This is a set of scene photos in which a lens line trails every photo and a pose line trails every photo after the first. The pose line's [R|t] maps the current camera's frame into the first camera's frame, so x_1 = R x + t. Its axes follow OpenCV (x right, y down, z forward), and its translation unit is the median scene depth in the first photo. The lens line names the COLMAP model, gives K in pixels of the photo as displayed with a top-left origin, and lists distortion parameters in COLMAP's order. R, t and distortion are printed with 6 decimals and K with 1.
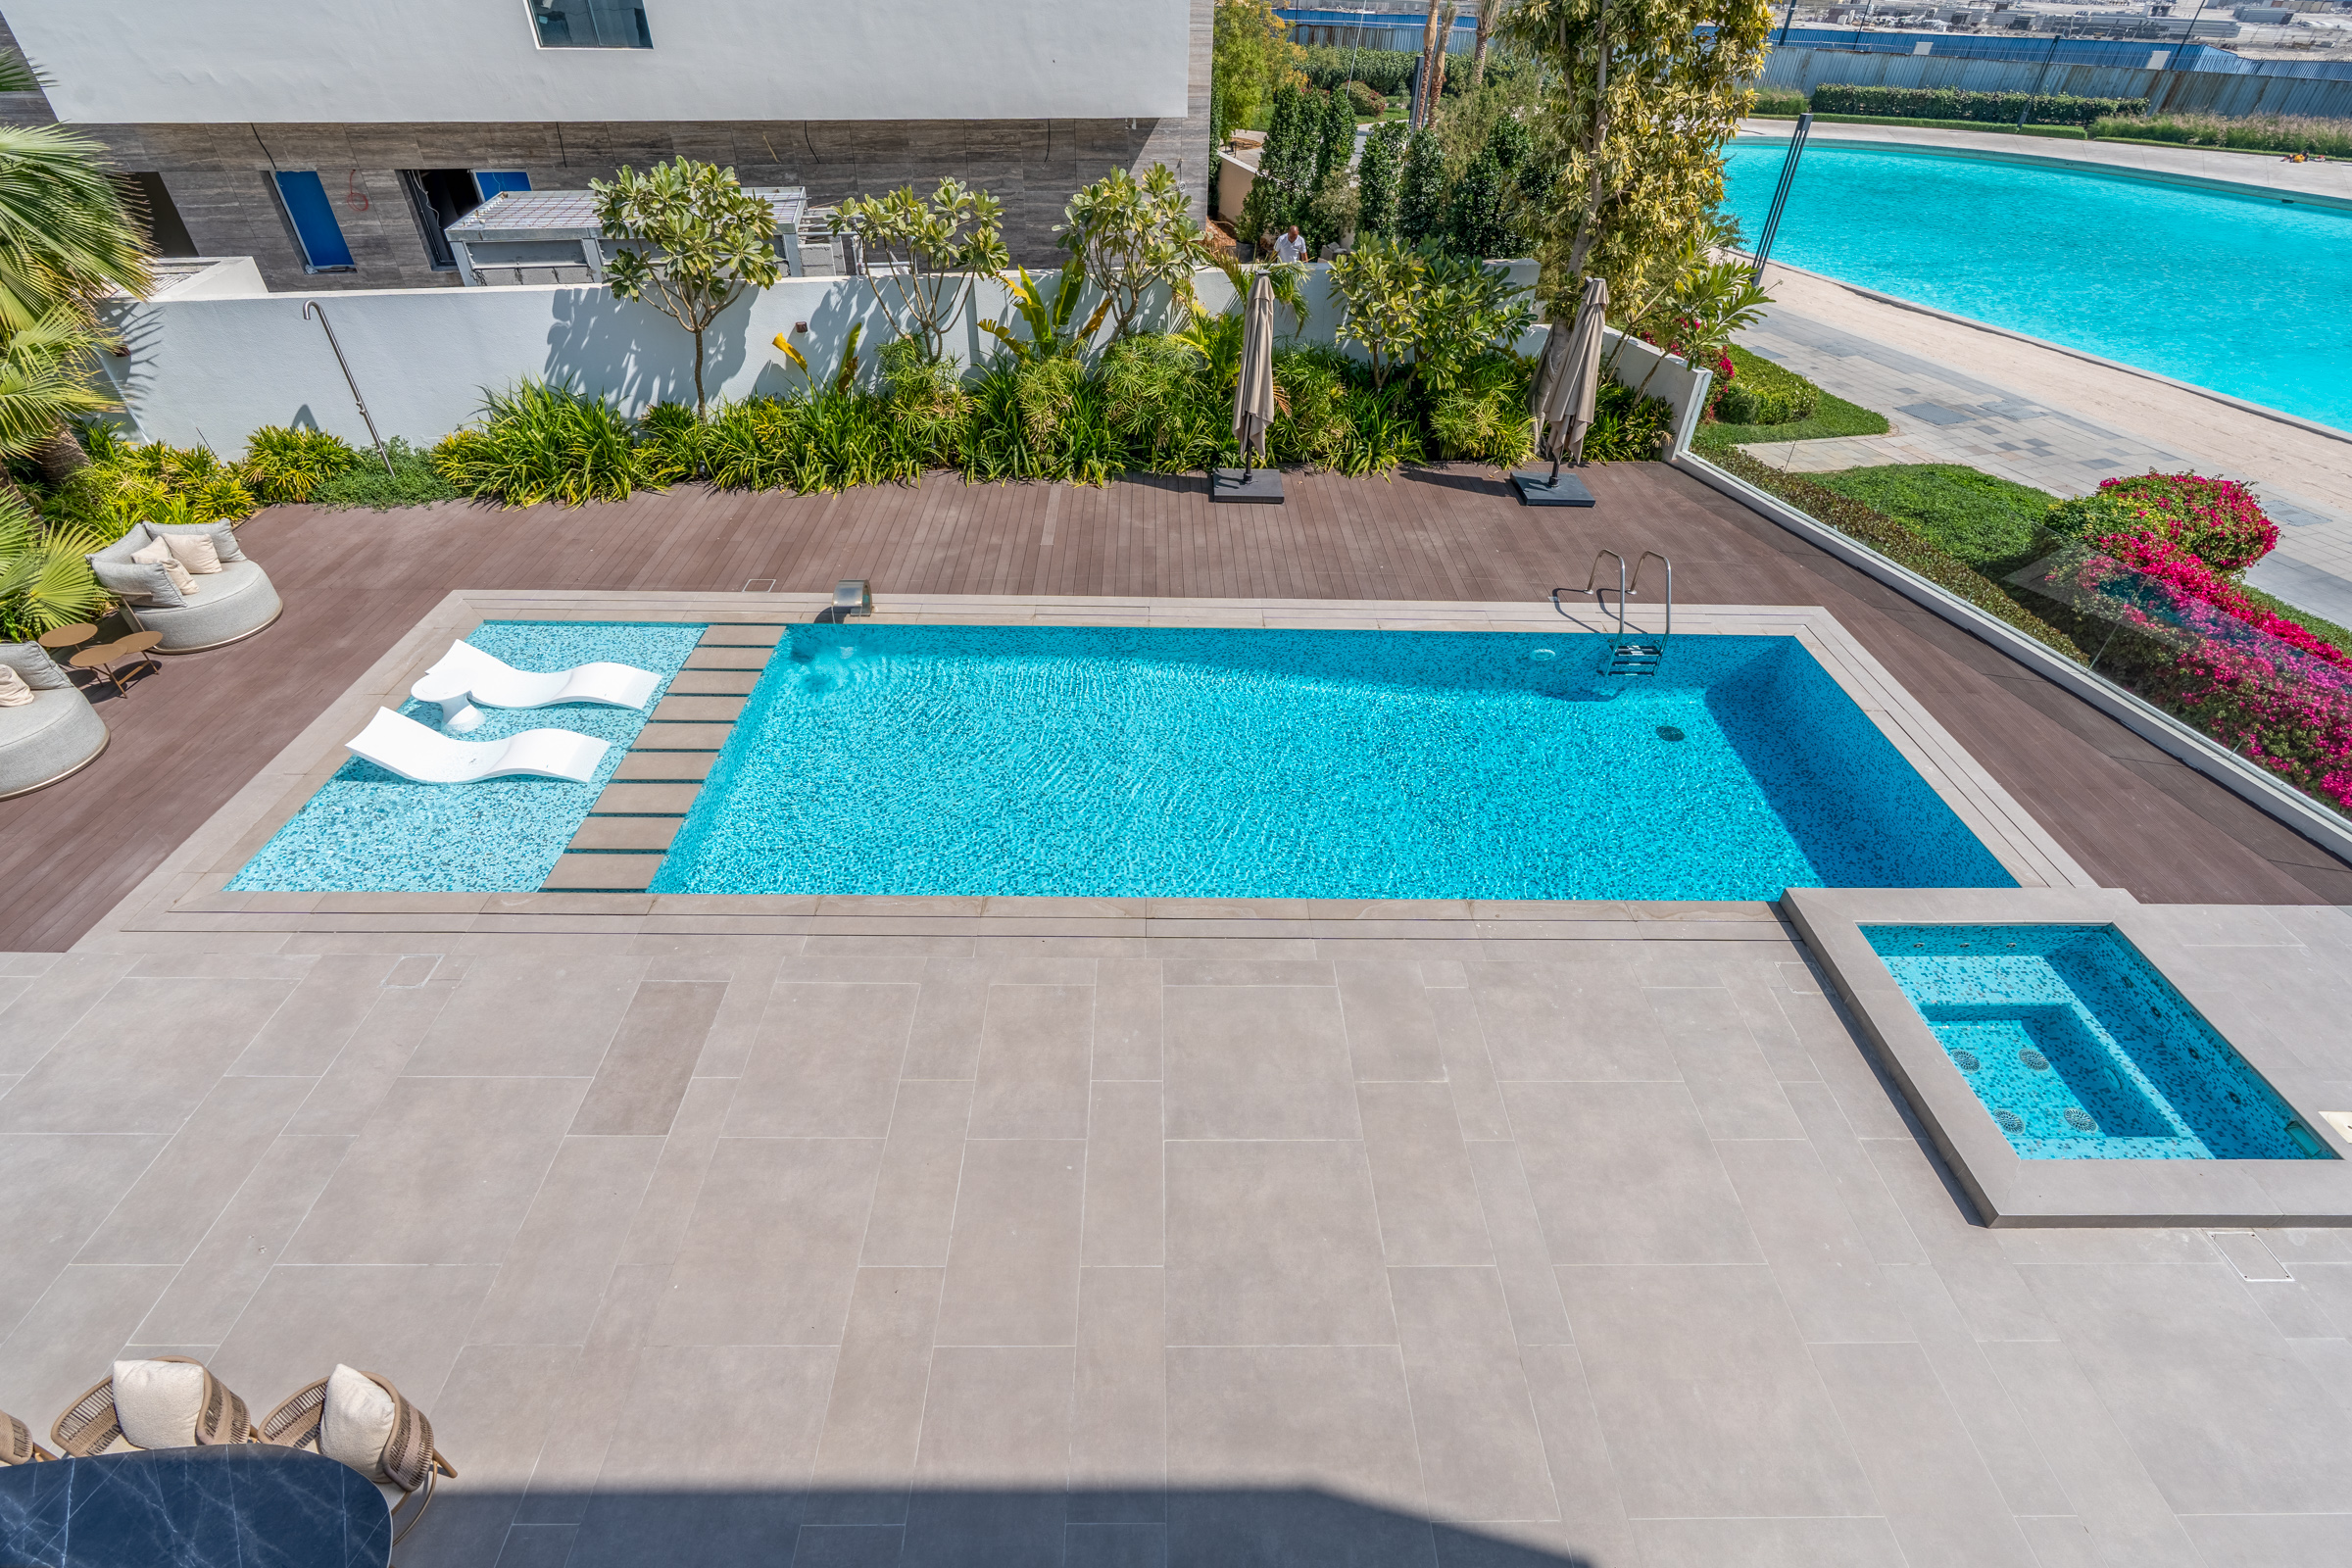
lens RADIAL K [[1064.3, 0, 1185.3], [0, 1064.3, 769.3], [0, 0, 1]] dist [-0.002272, 0.001480]
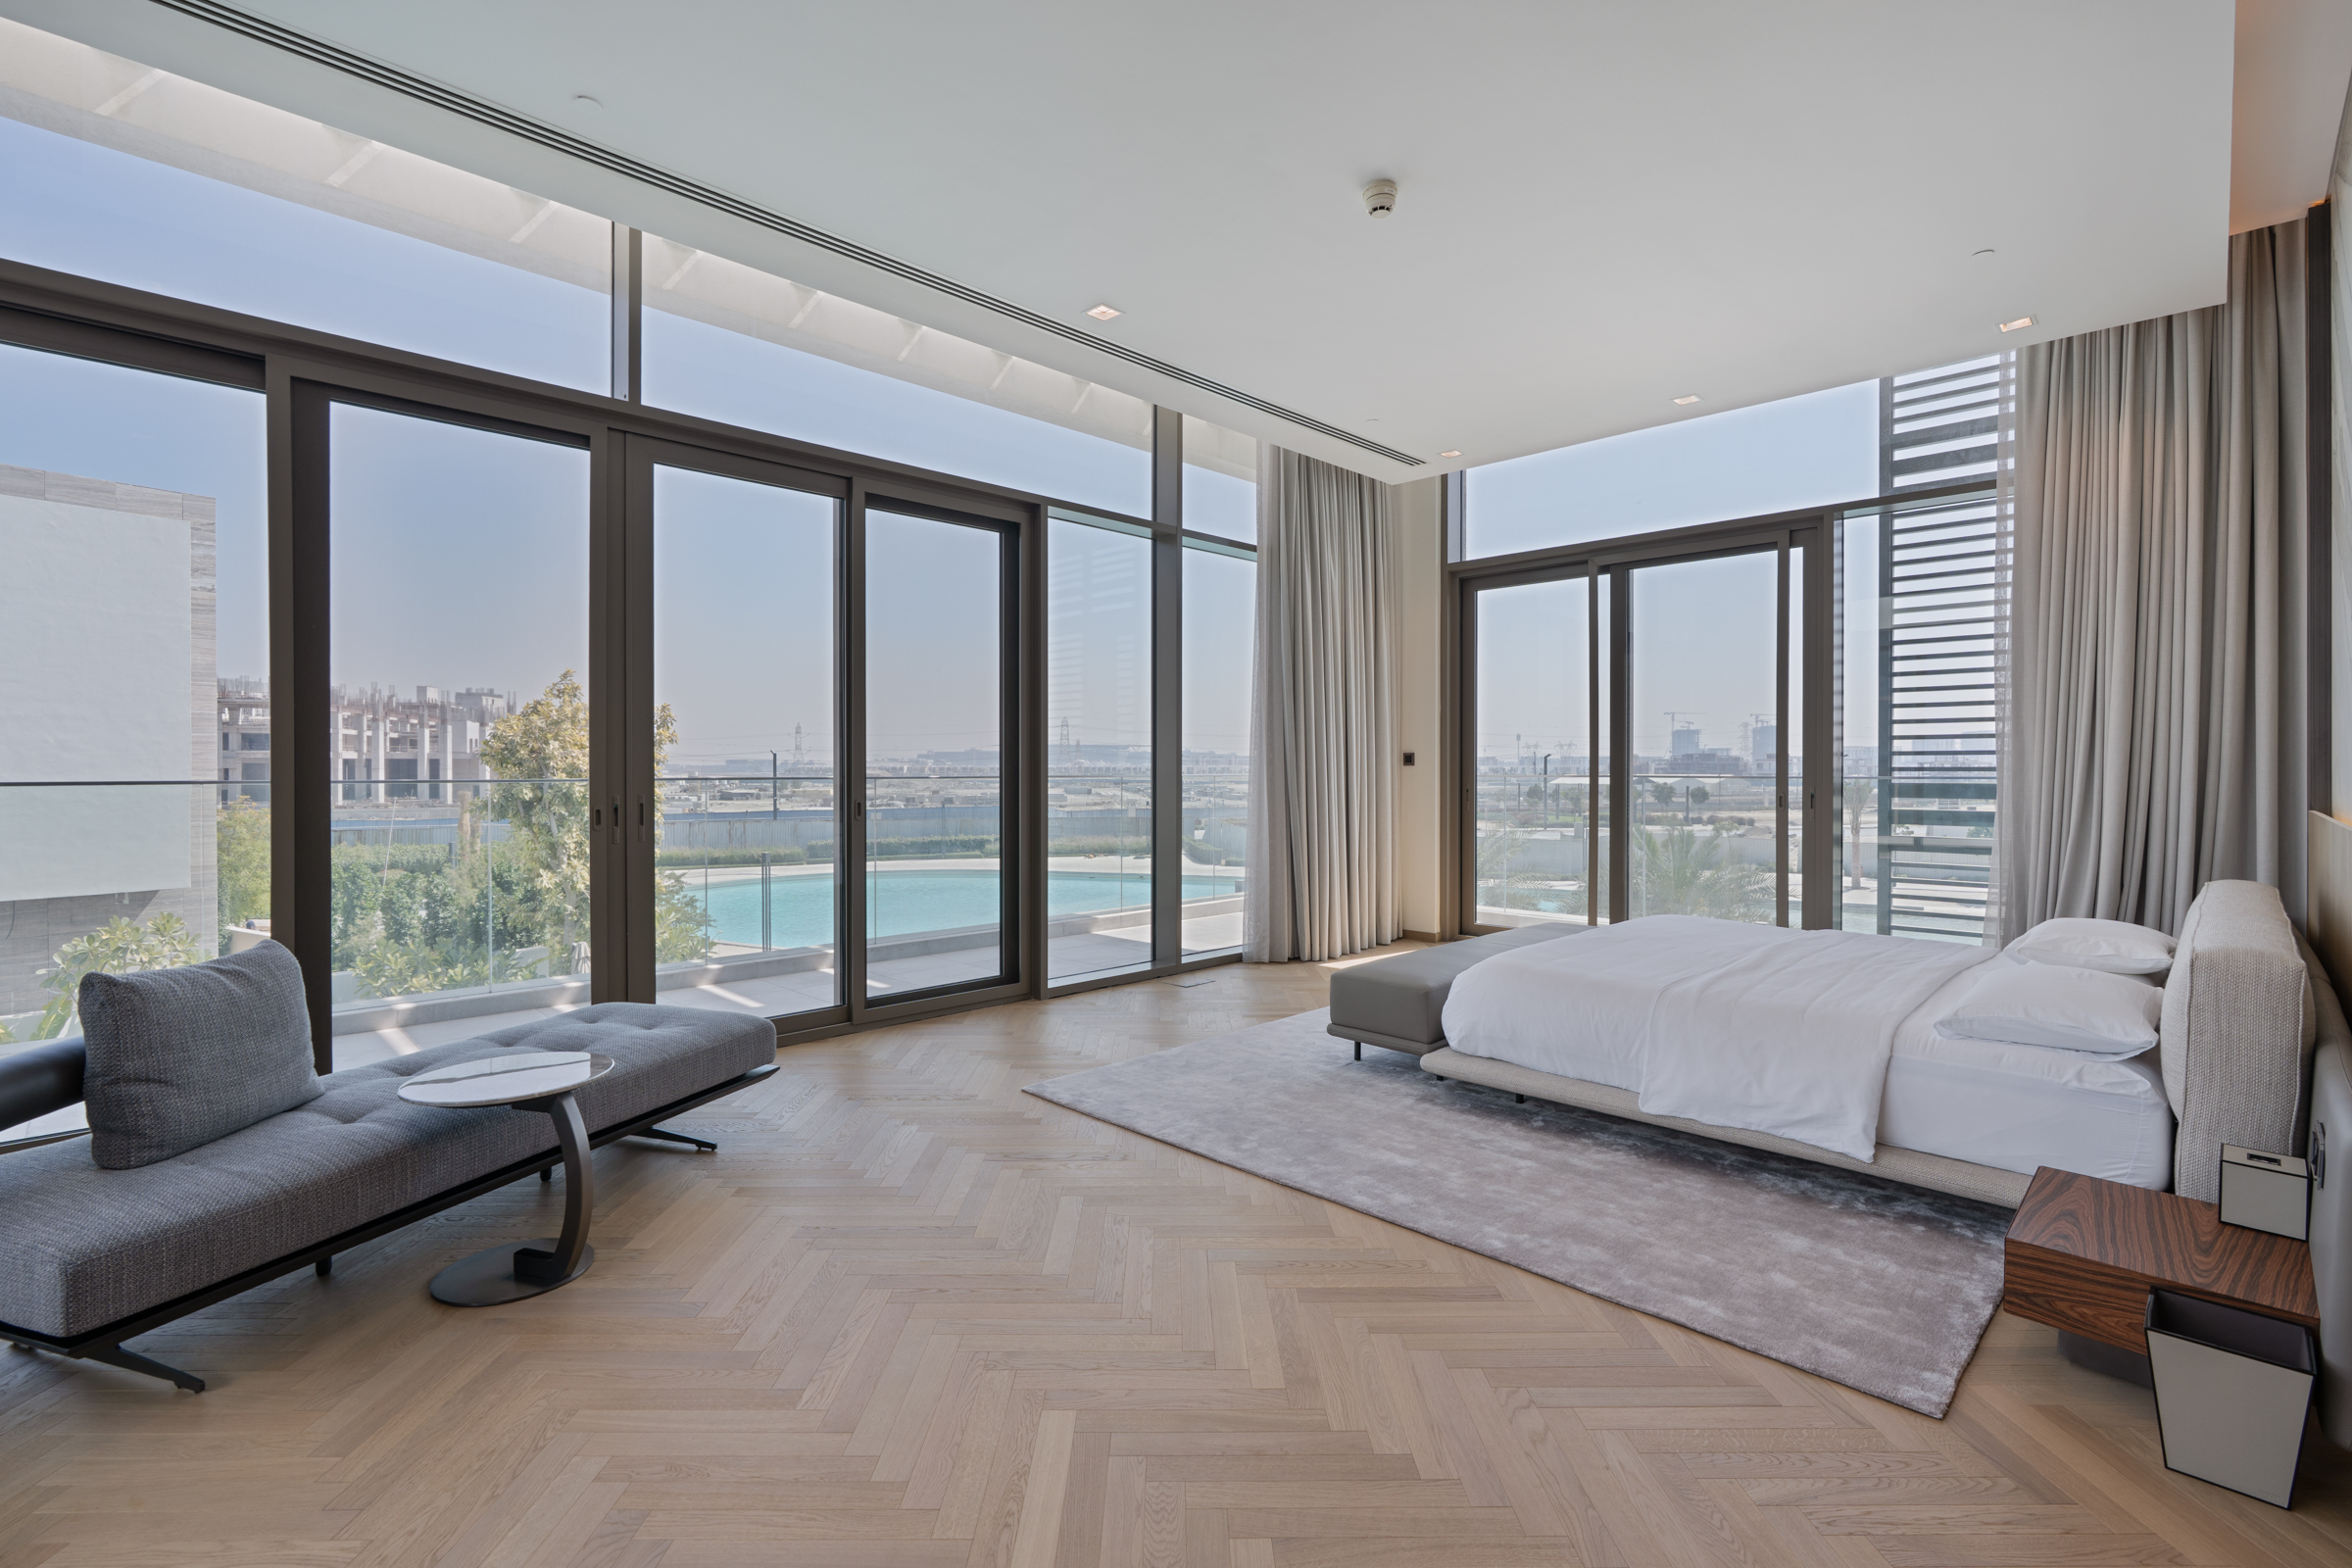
lens RADIAL K [[1064.3, 0, 1161.6], [0, 1064.3, 776.2], [0, 0, 1]] dist [-0.002272, 0.001480]
pose [[0.728873, -0.029683, 0.684005, -0.013252], [0.435981, 0.790431, -0.430278, 0.199213], [-0.527887, 0.611831, 0.589065, -0.250939]]
